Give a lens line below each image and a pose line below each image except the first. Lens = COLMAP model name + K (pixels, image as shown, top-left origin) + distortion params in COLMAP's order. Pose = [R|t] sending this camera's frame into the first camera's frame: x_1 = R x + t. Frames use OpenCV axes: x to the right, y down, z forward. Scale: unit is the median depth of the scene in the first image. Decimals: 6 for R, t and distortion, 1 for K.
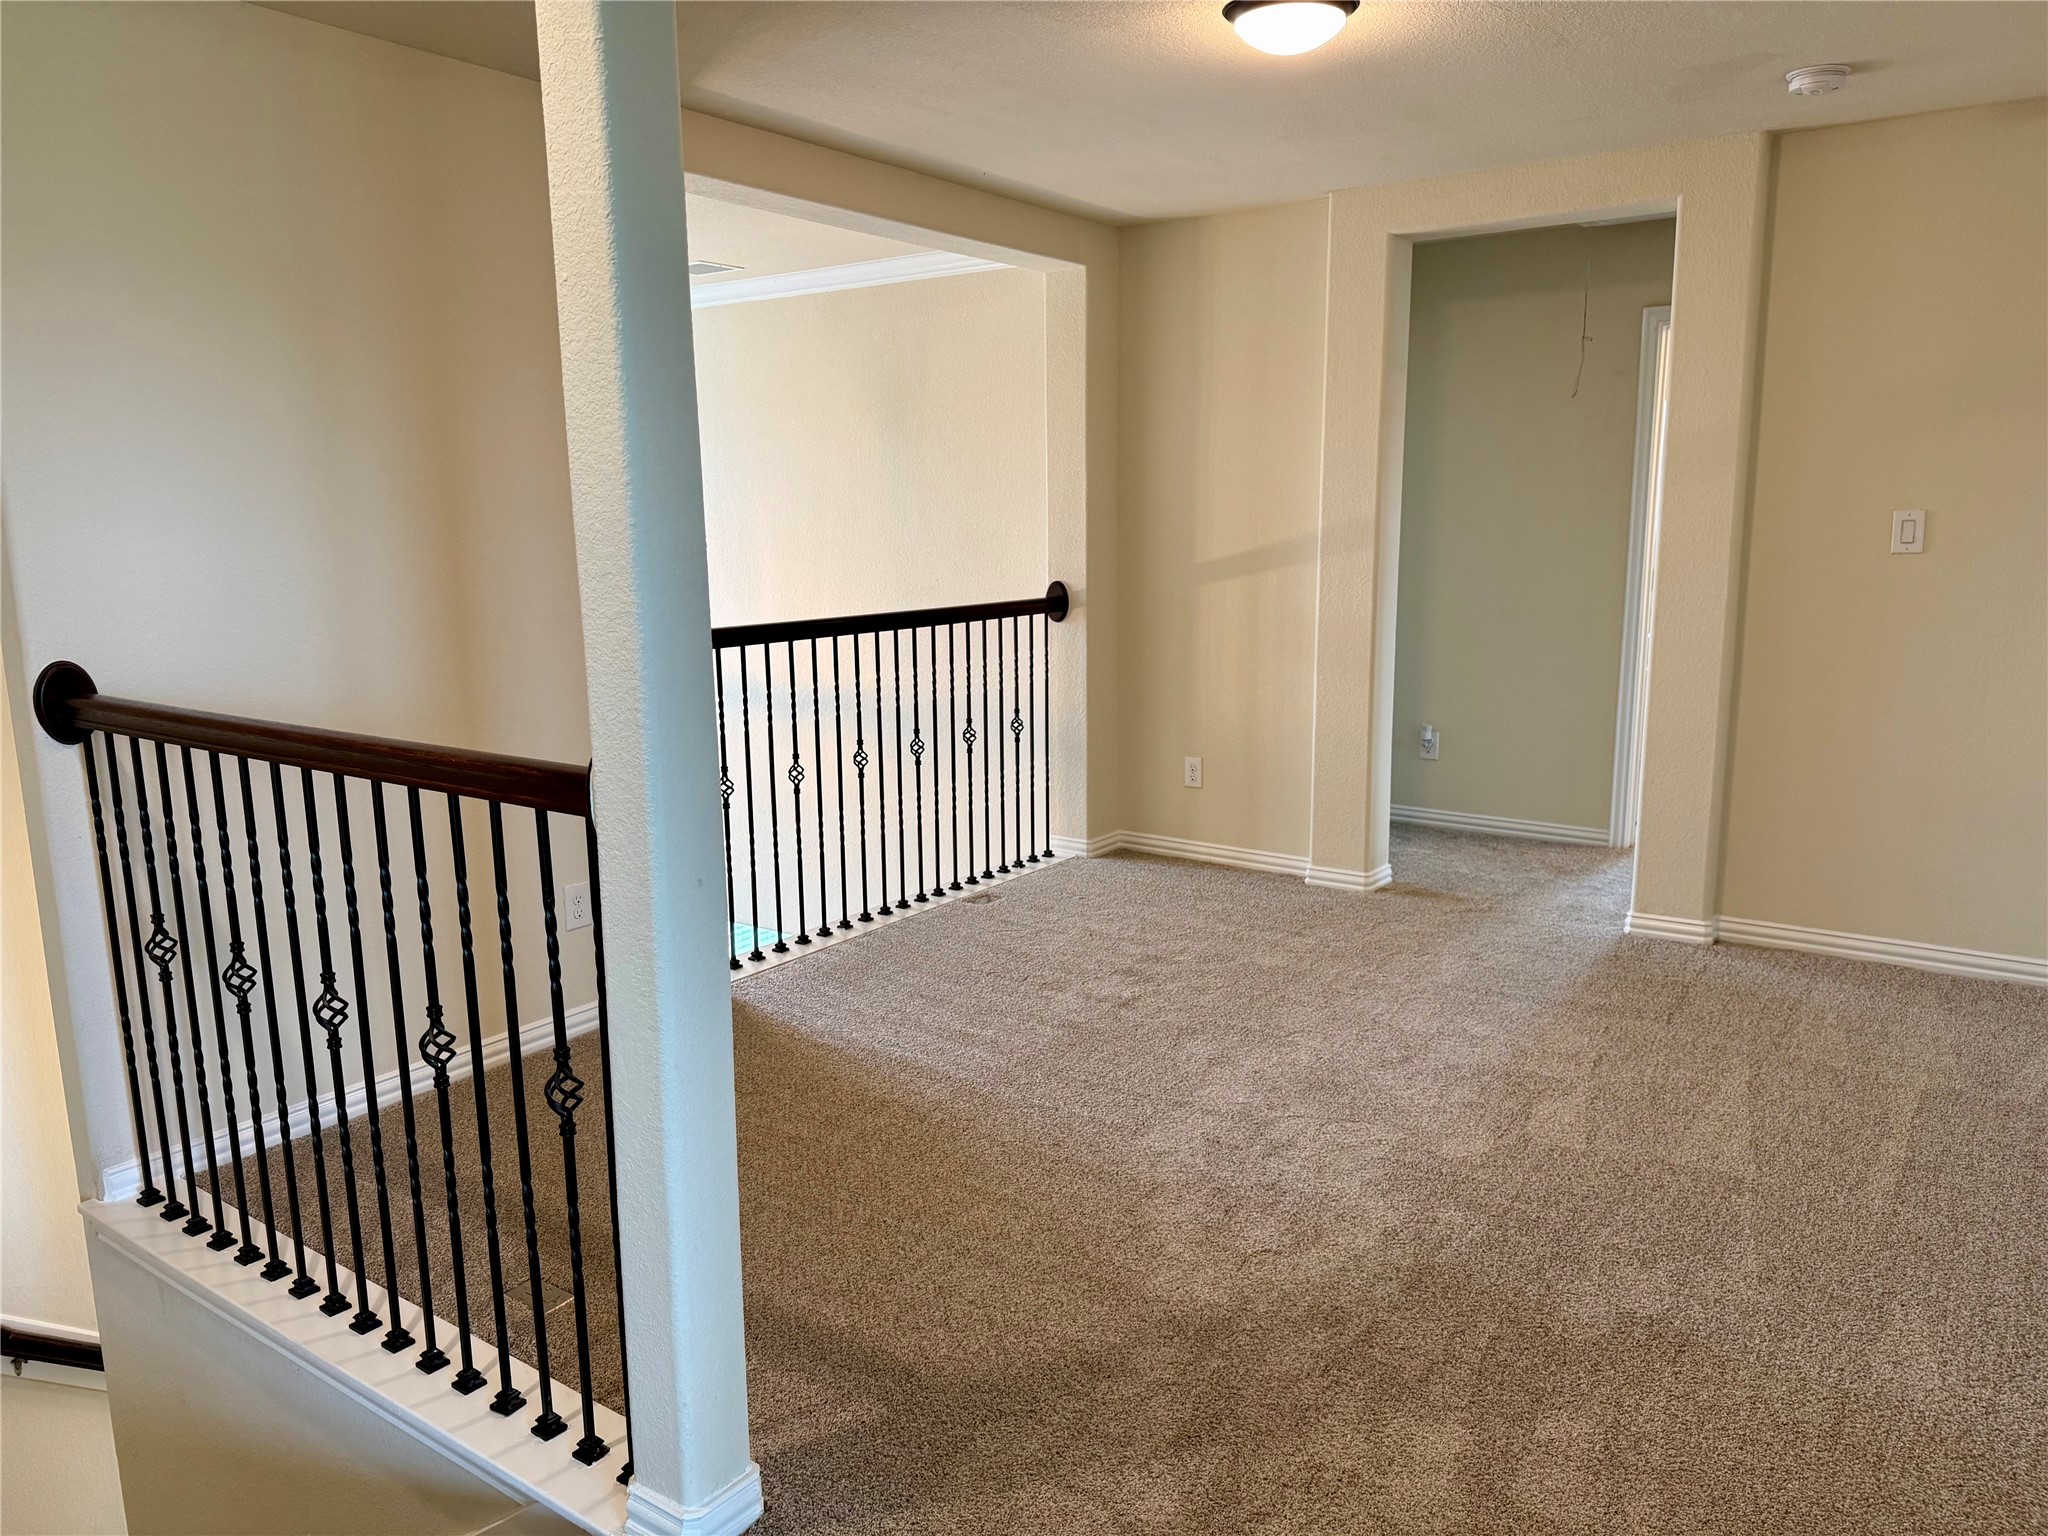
lens RADIAL K [[1427.4, 0, 1024.0], [0, 1427.4, 768.0], [0, 0, 1]] dist [0.008038, 0.000489]
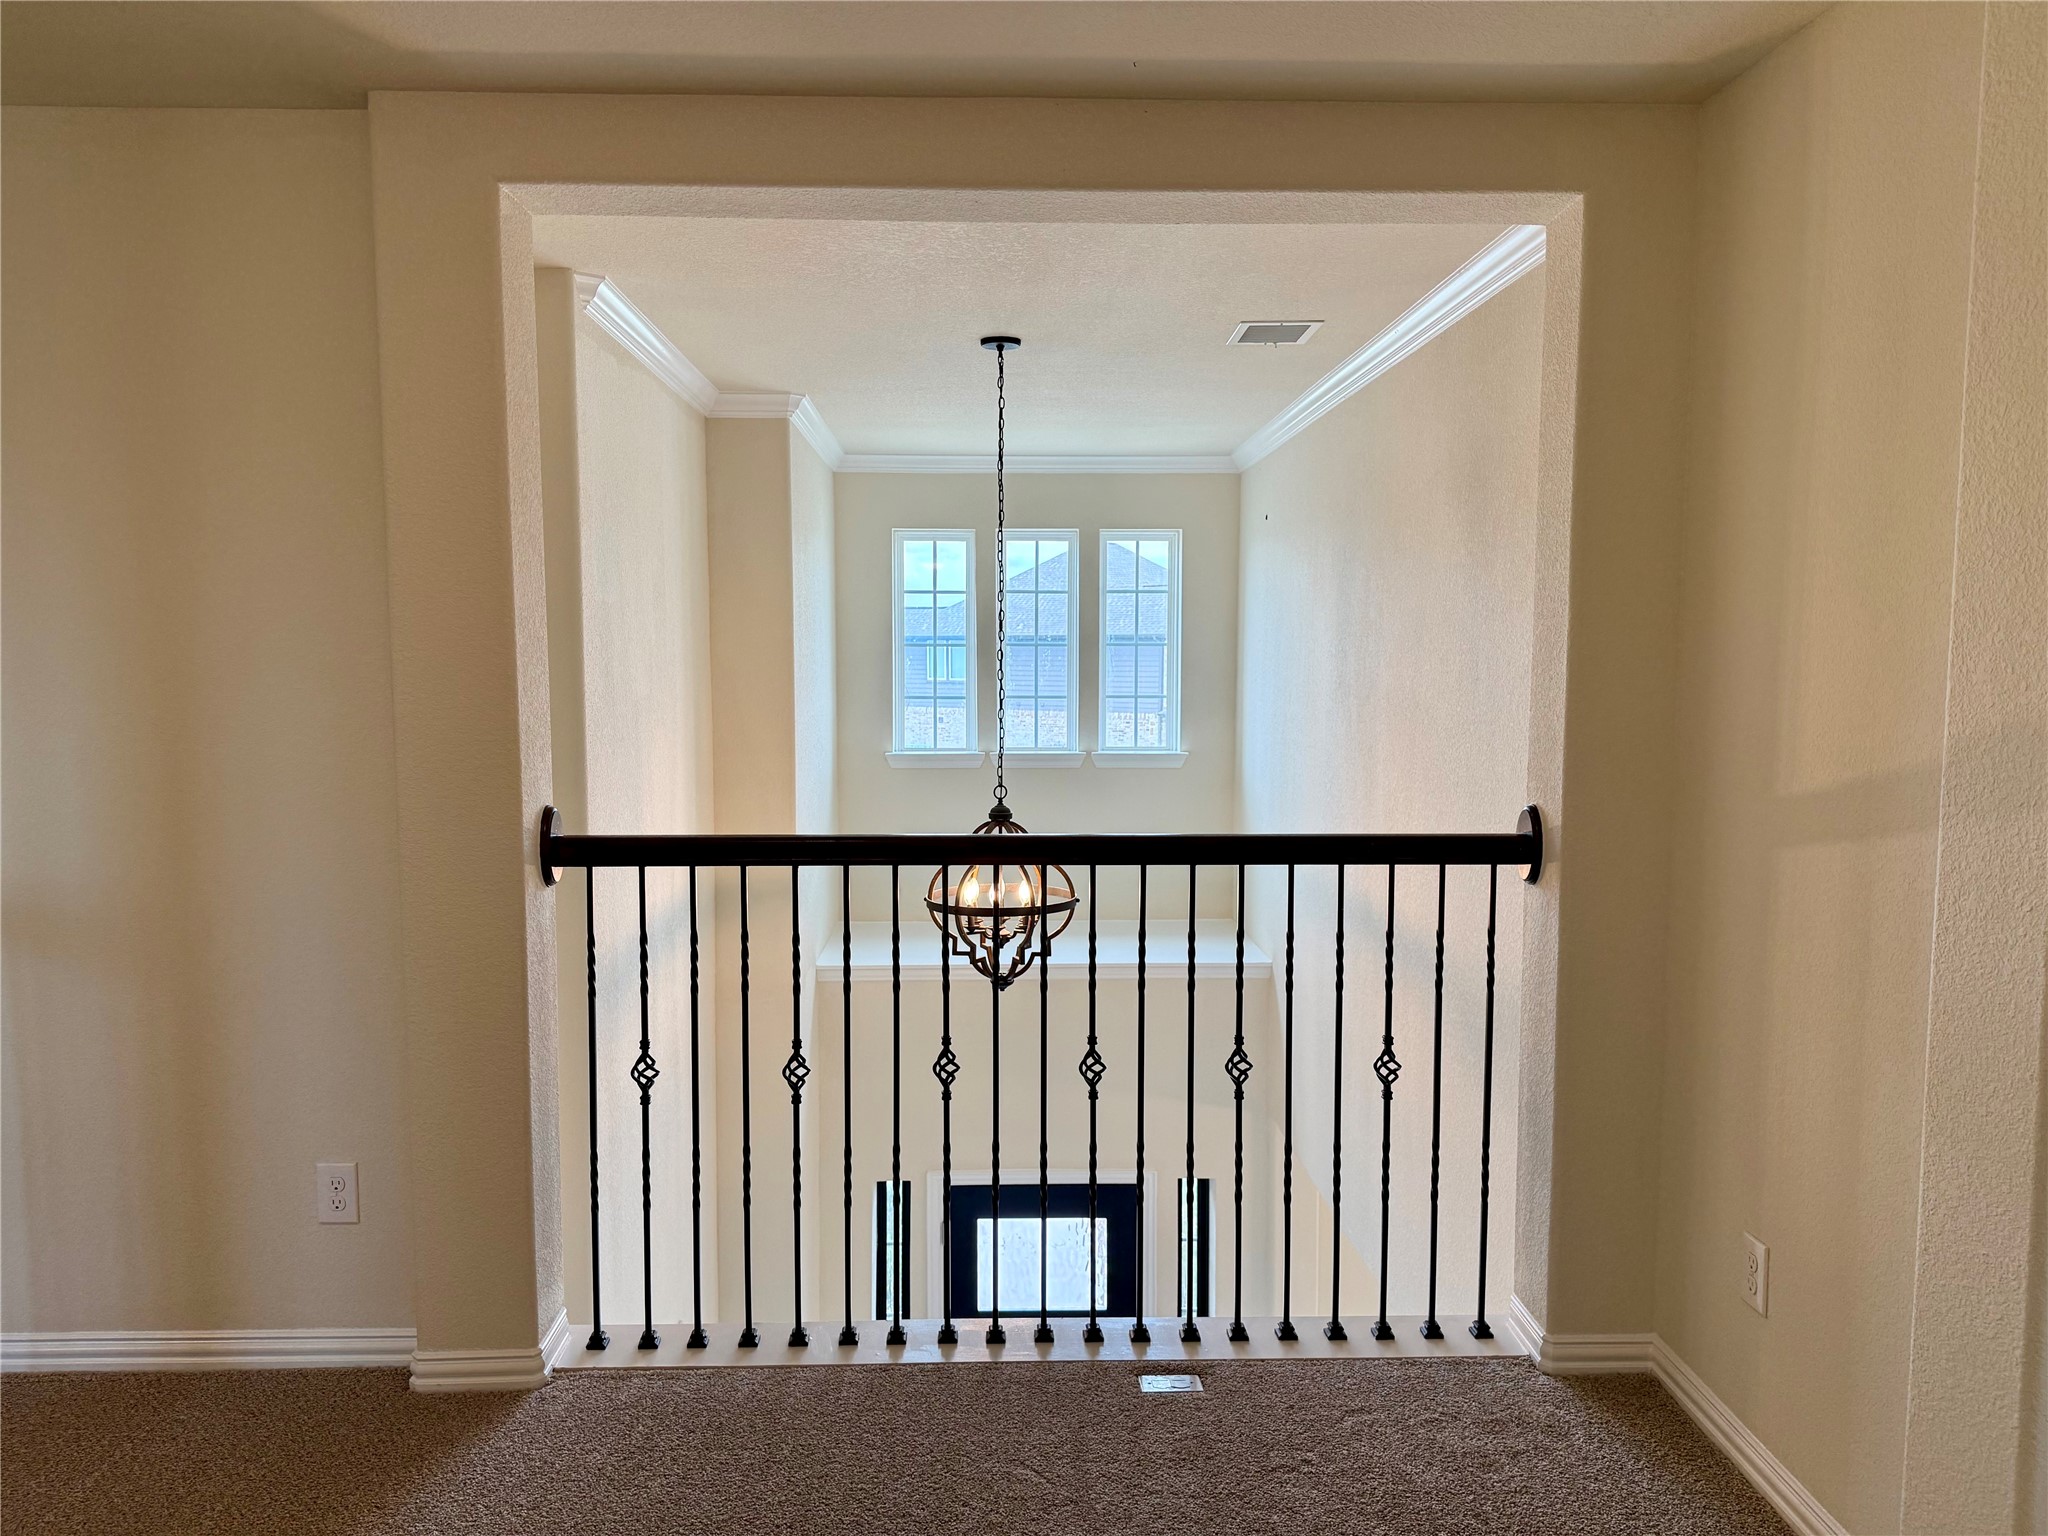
lens RADIAL K [[1629.6, 0, 1024.0], [0, 1629.6, 768.0], [0, 0, 1]] dist [0.003056, 0.000264]
pose [[0.605663, 0.061078, -0.793373, 0.379251], [-0.149063, 0.988108, -0.037726, -0.095310], [0.781634, 0.141112, 0.607565, 0.502950]]
